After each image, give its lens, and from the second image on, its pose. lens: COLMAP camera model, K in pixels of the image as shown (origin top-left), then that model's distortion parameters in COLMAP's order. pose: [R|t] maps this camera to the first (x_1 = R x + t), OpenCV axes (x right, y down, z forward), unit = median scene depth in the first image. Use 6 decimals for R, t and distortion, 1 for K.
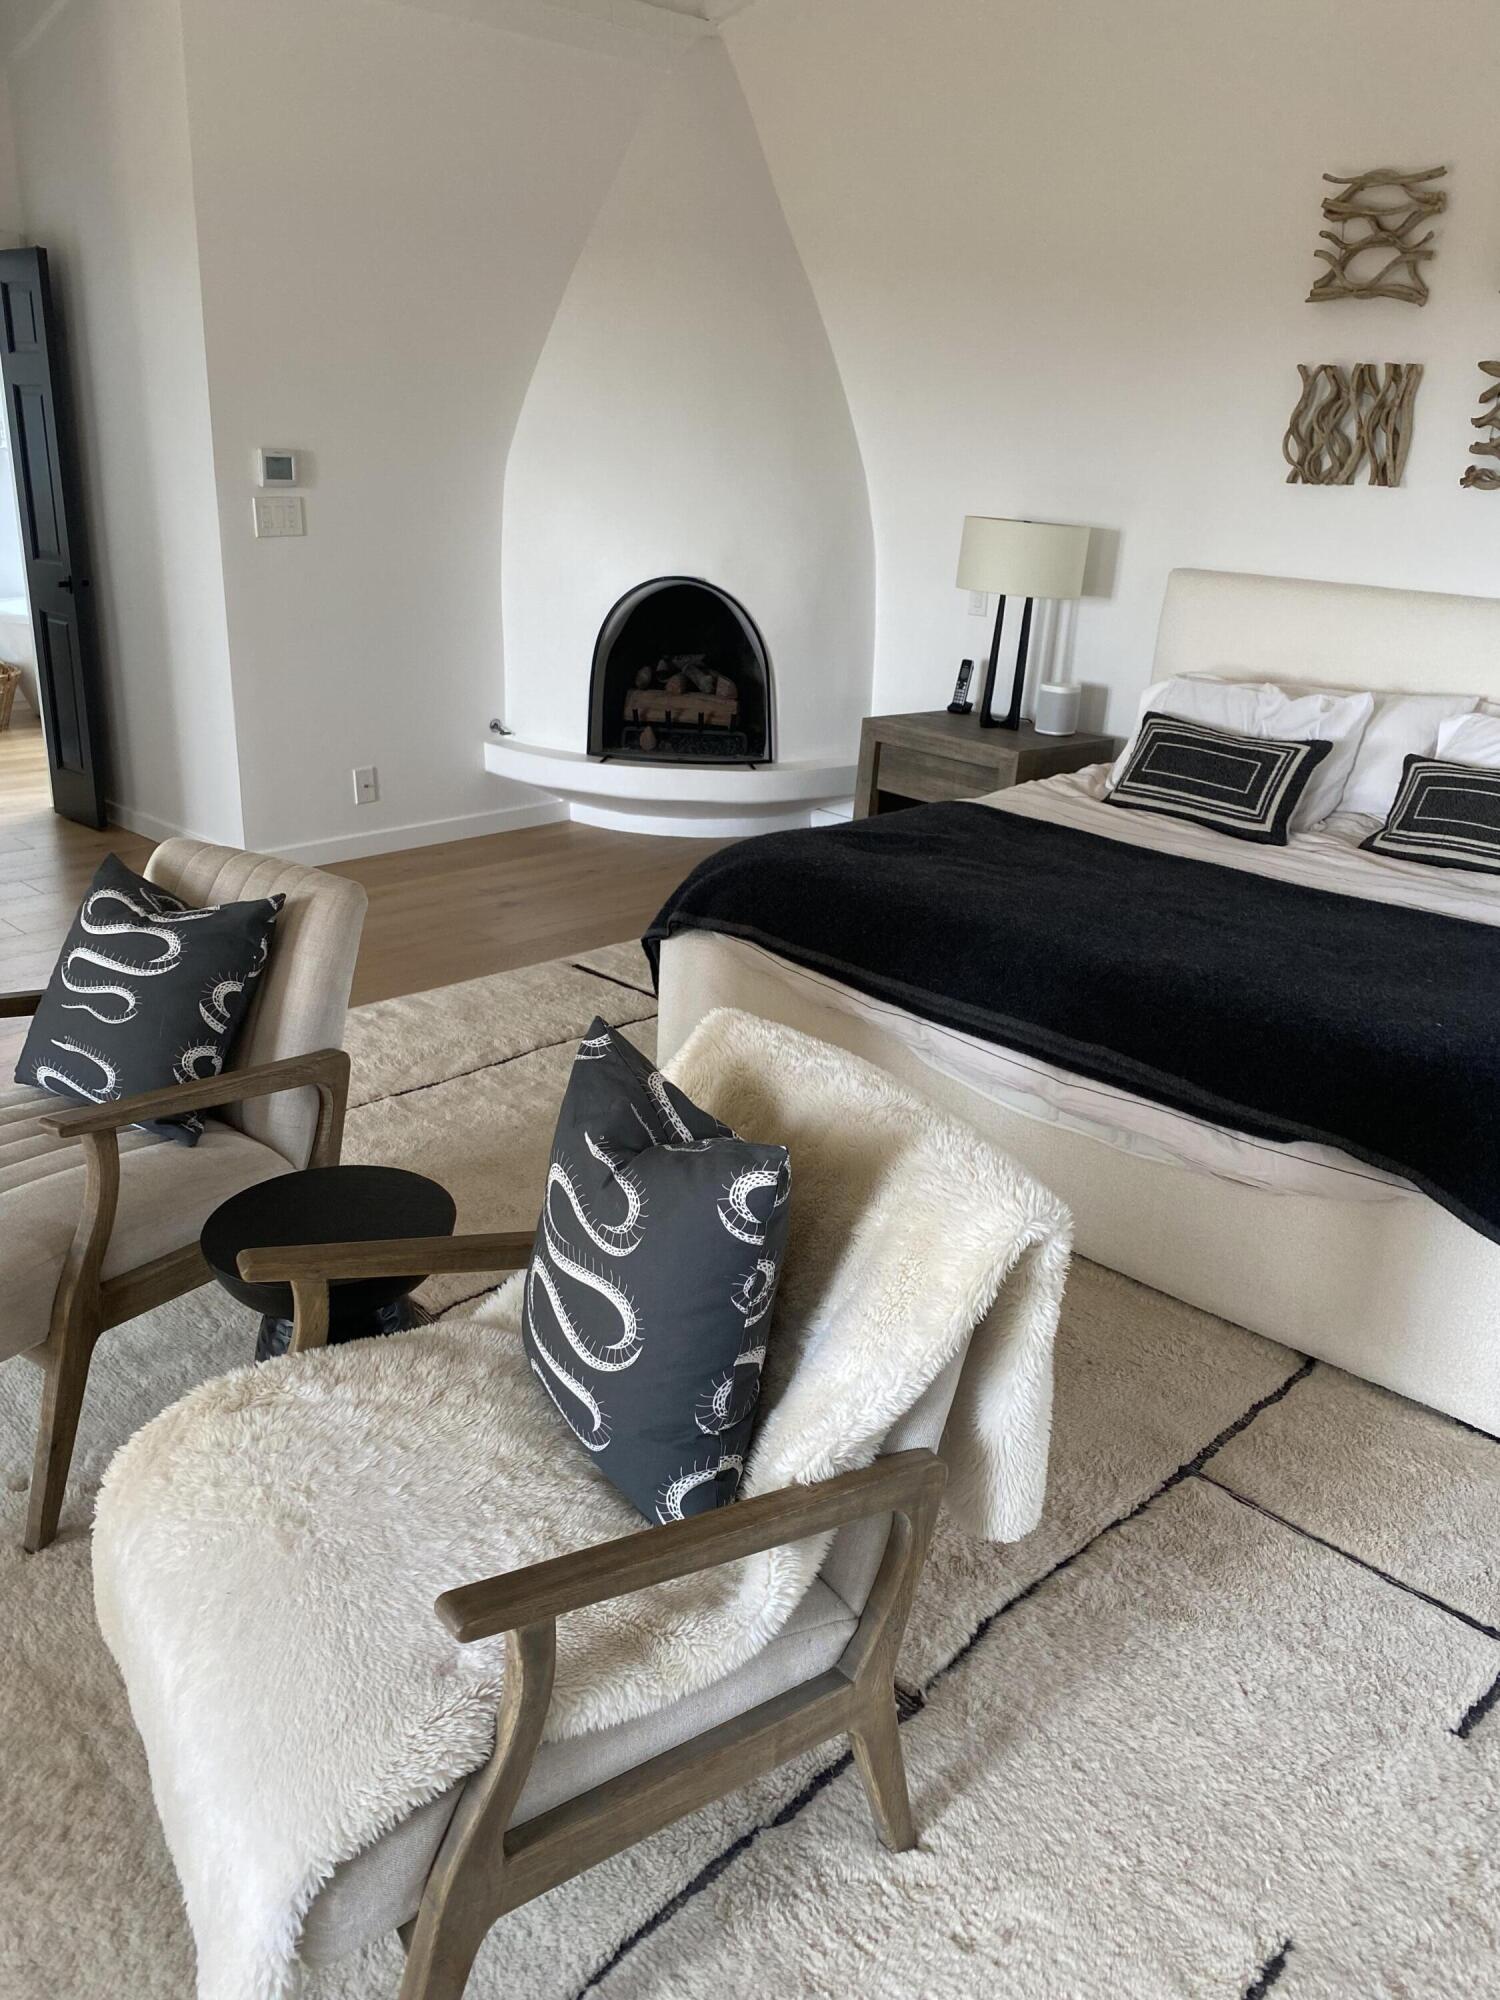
lens RADIAL K [[1533.5, 0, 750.0], [0, 1533.5, 1000.0], [0, 0, 1]] dist [0.005009, -0.000113]
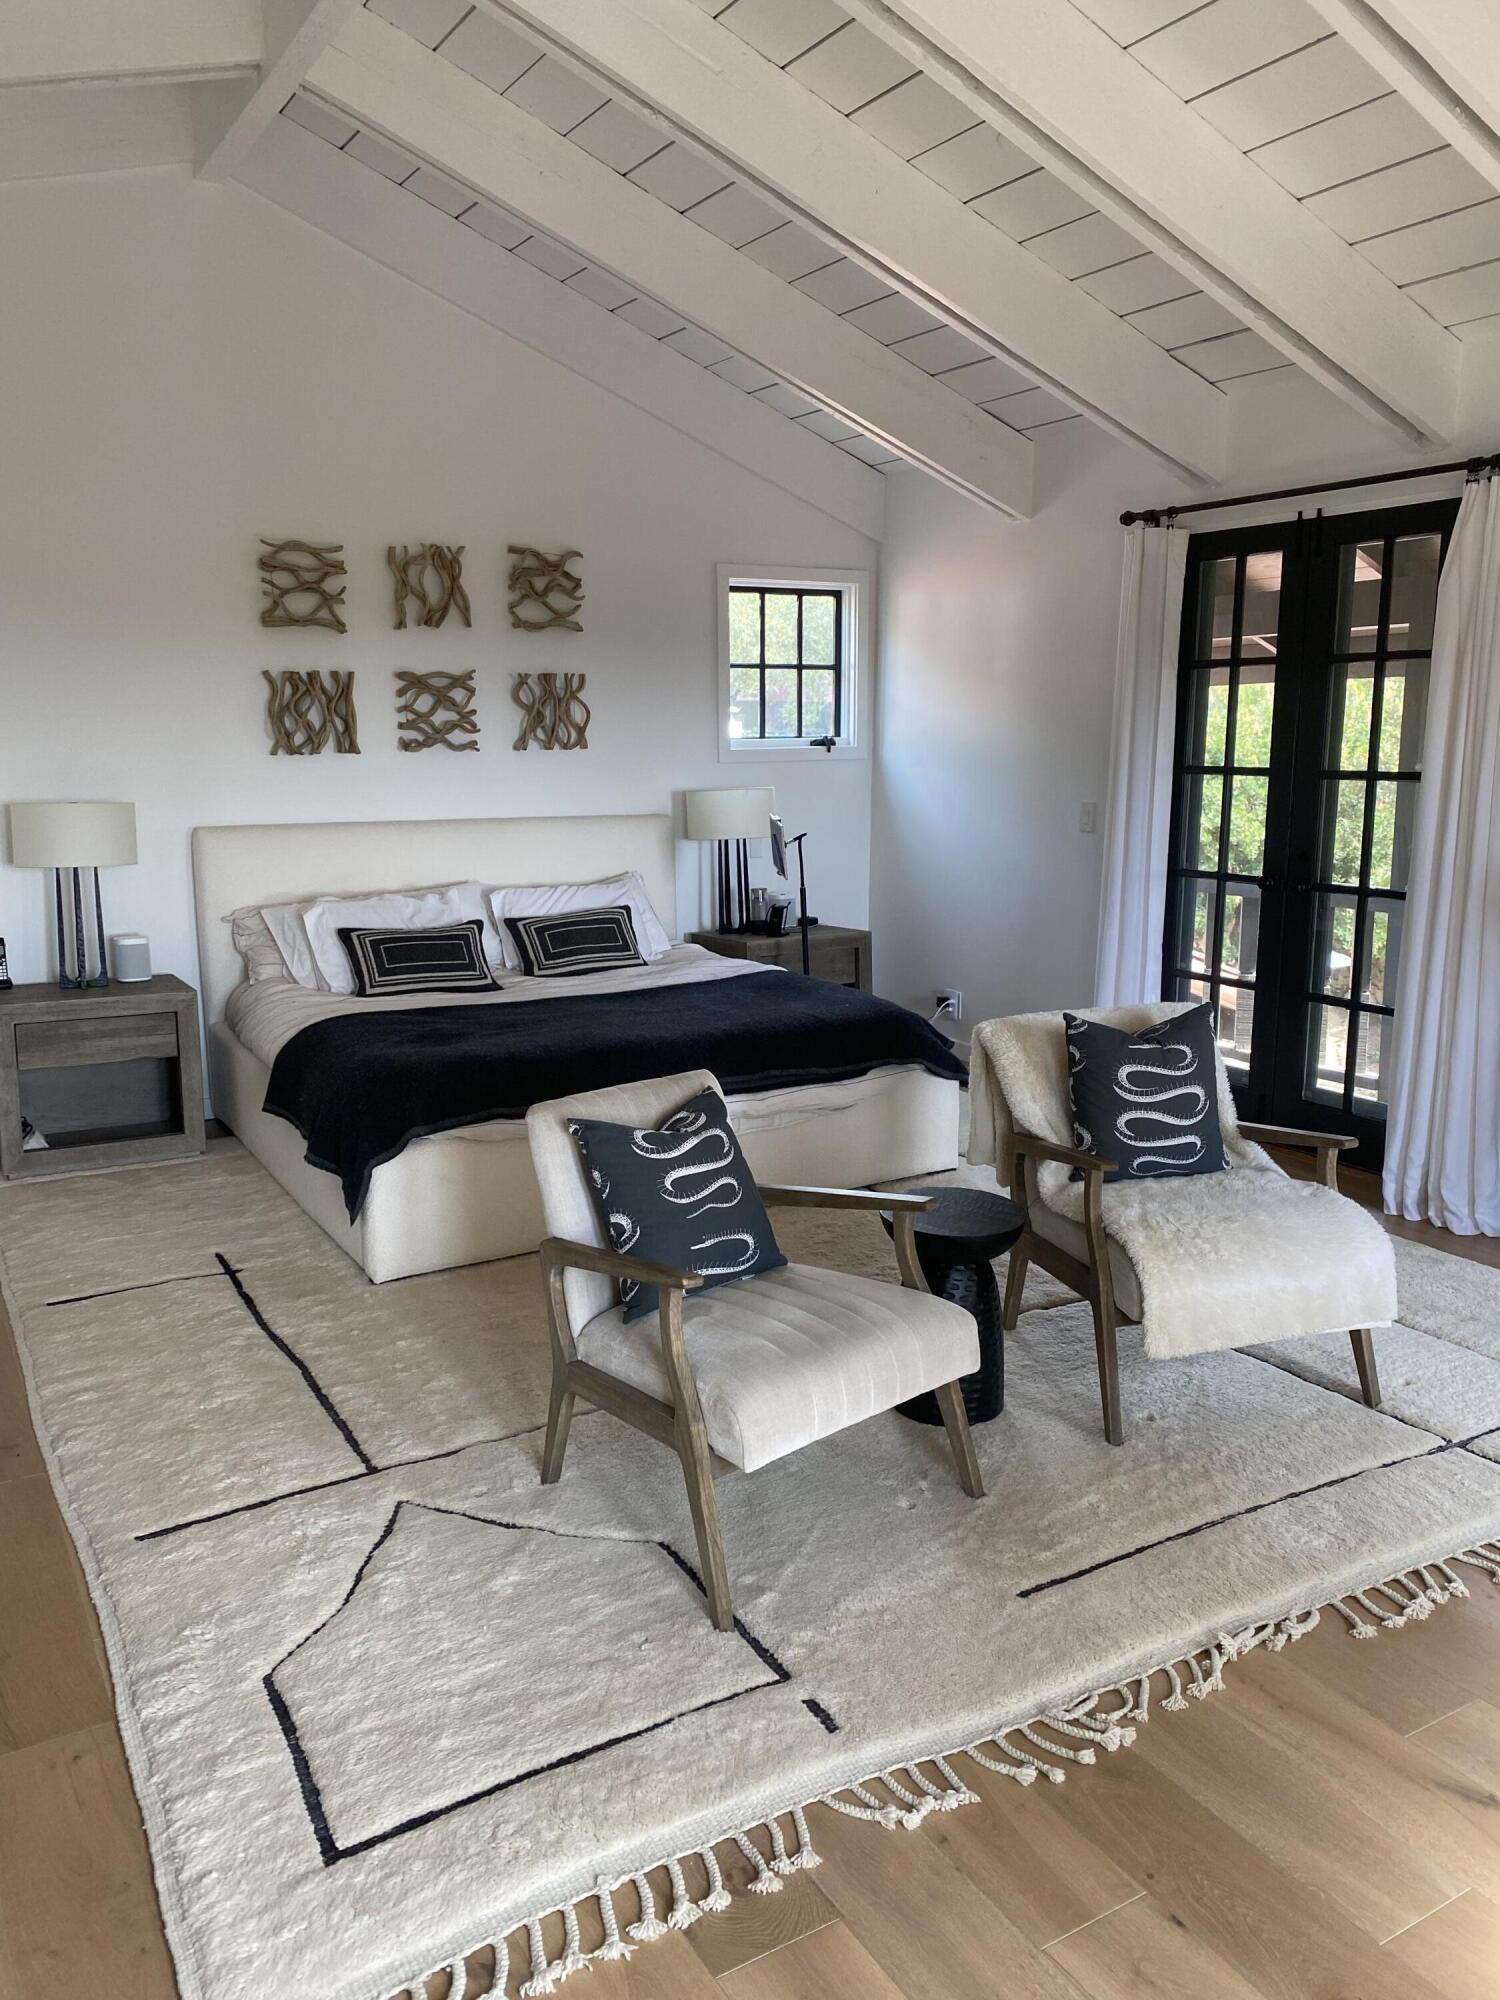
lens RADIAL K [[1507.0, 0, 750.0], [0, 1507.0, 1000.0], [0, 0, 1]] dist [0.053988, -0.000038]
pose [[0.254874, -0.215672, 0.942616, -0.891895], [0.342704, 0.931682, 0.120506, -0.167283], [-0.904209, 0.292324, 0.311373, 0.300799]]
